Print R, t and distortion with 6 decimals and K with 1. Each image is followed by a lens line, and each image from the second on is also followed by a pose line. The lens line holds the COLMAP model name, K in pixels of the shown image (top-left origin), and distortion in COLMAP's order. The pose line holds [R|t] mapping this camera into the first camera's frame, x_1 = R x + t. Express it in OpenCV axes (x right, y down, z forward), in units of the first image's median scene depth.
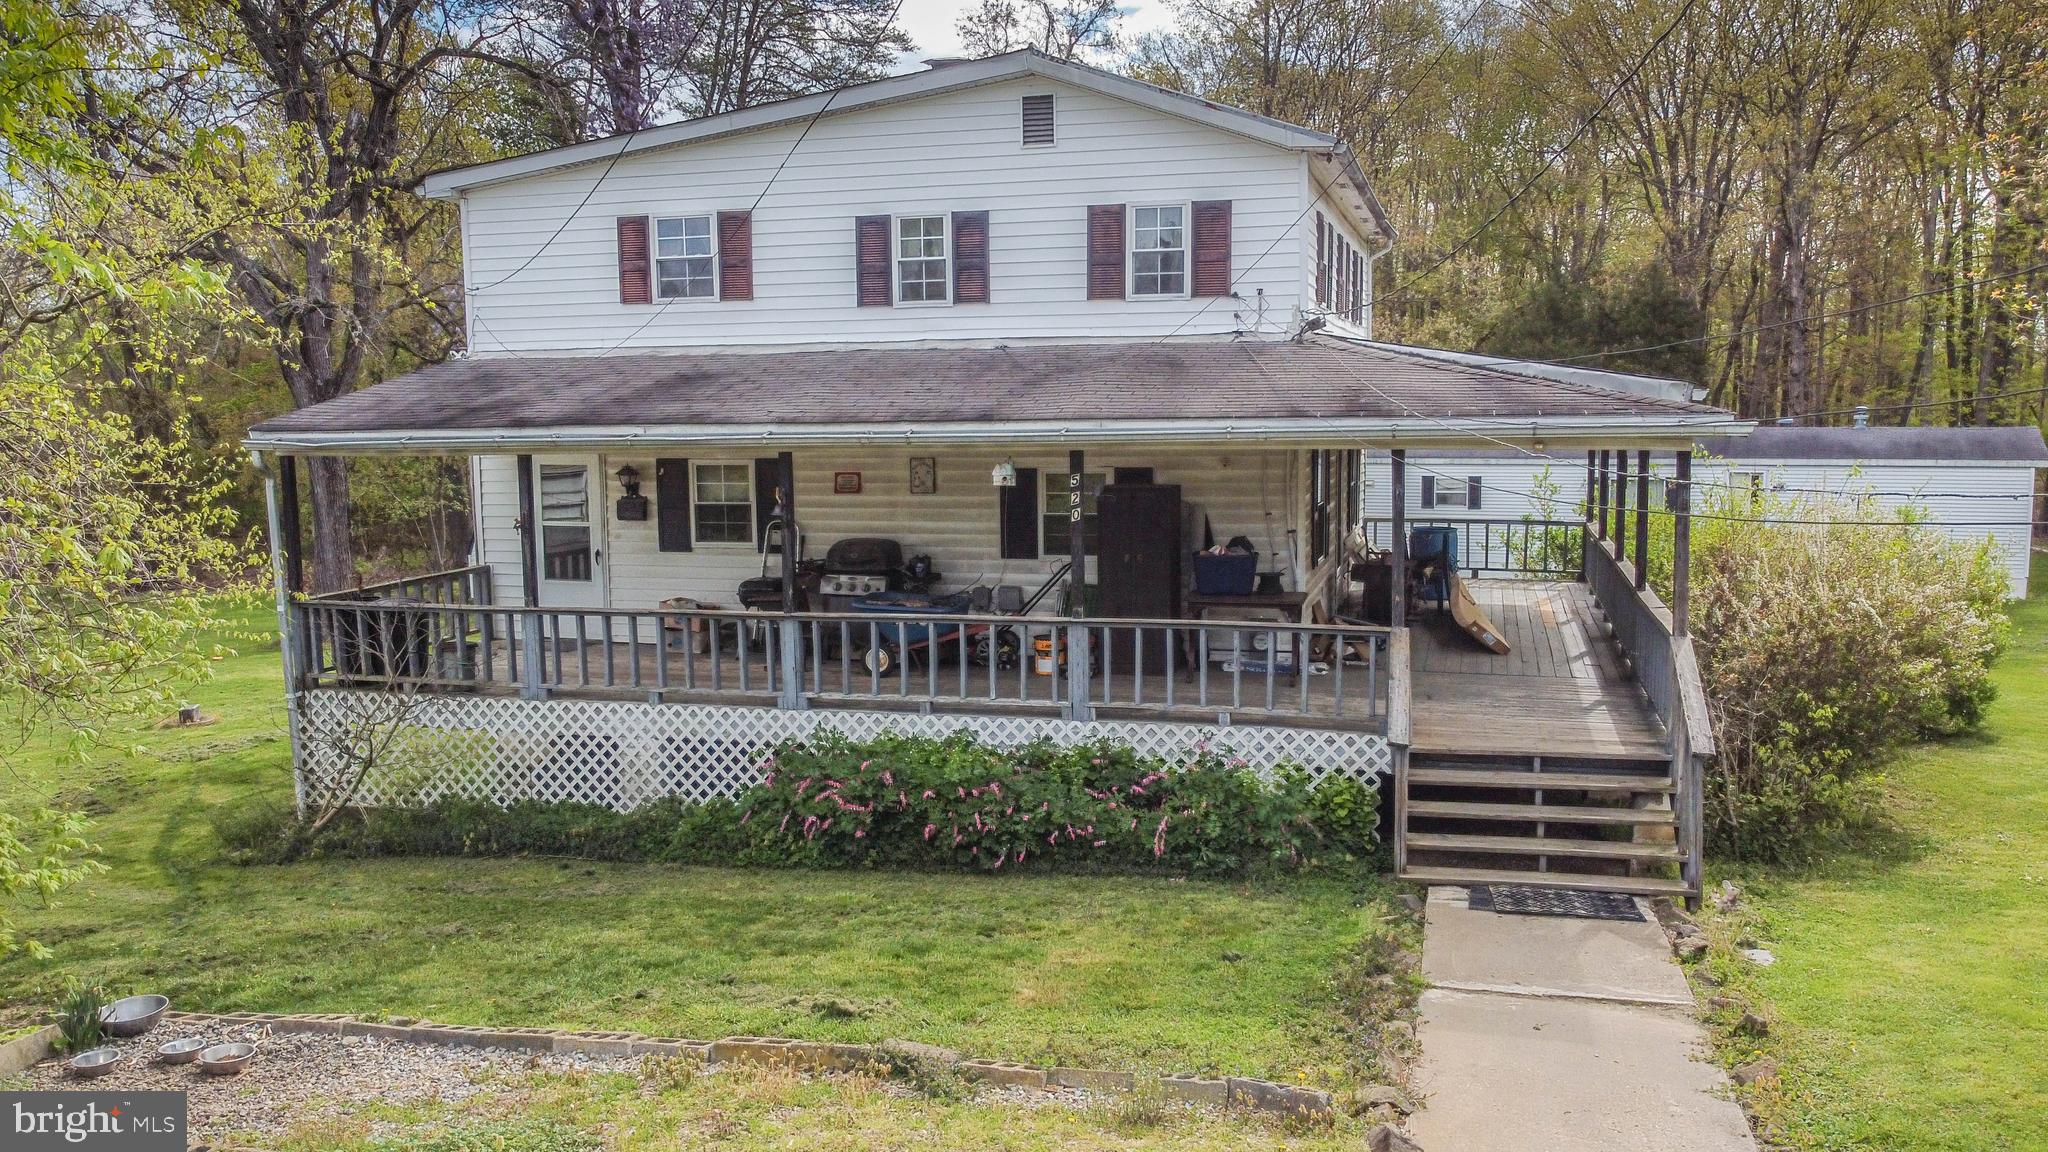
lens RADIAL K [[1556.1, 0, 1021.0], [0, 1556.1, 577.7], [0, 0, 1]] dist [-0.000369, -0.003721]
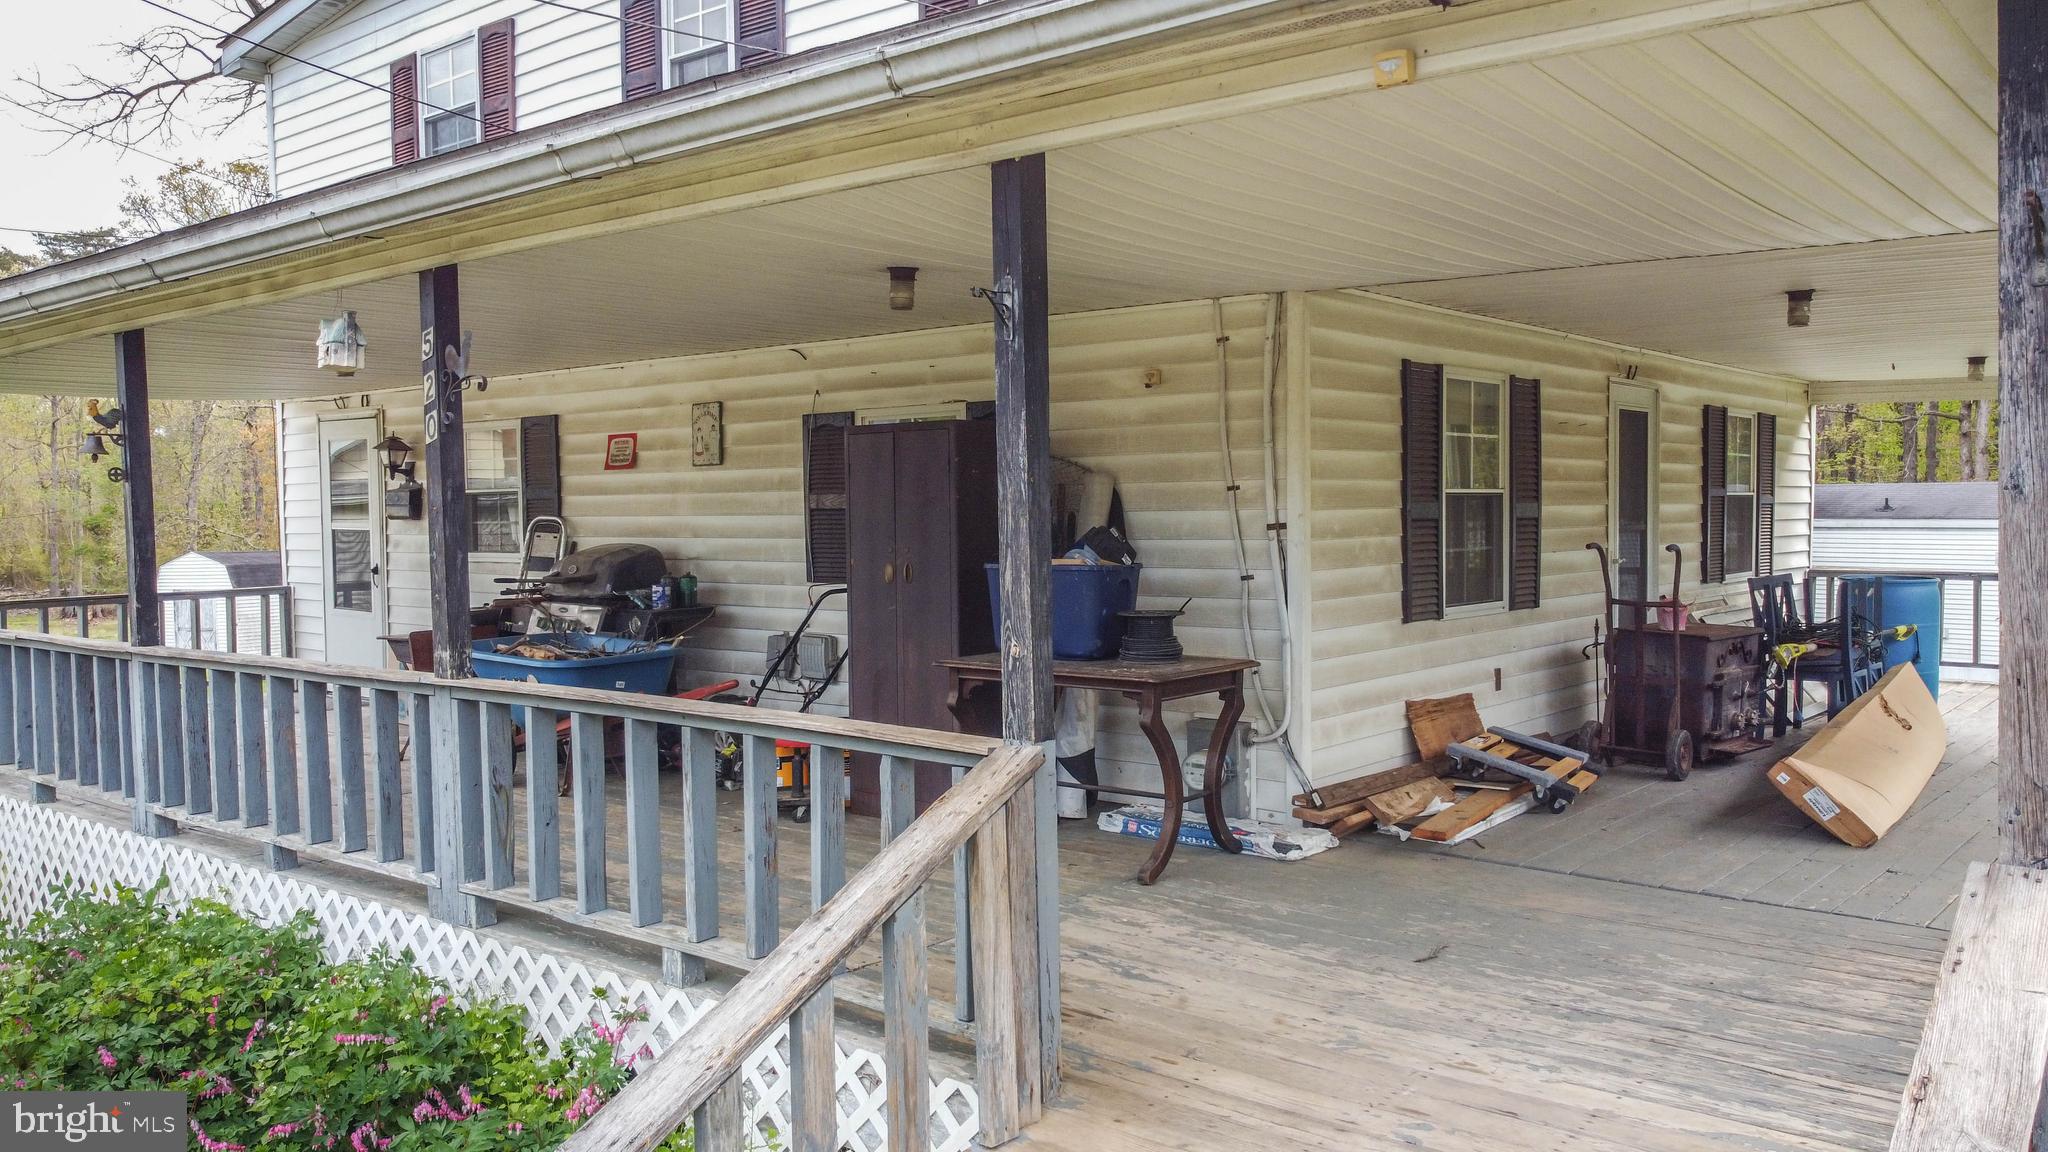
lens RADIAL K [[1556.1, 0, 1029.8], [0, 1556.1, 575.0], [0, 0, 1]] dist [-0.000369, -0.003721]
pose [[0.907813, 0.020377, -0.418879, 0.282629], [-0.048896, 0.997150, -0.057461, 0.012157], [0.416514, 0.072645, 0.906222, 0.545024]]
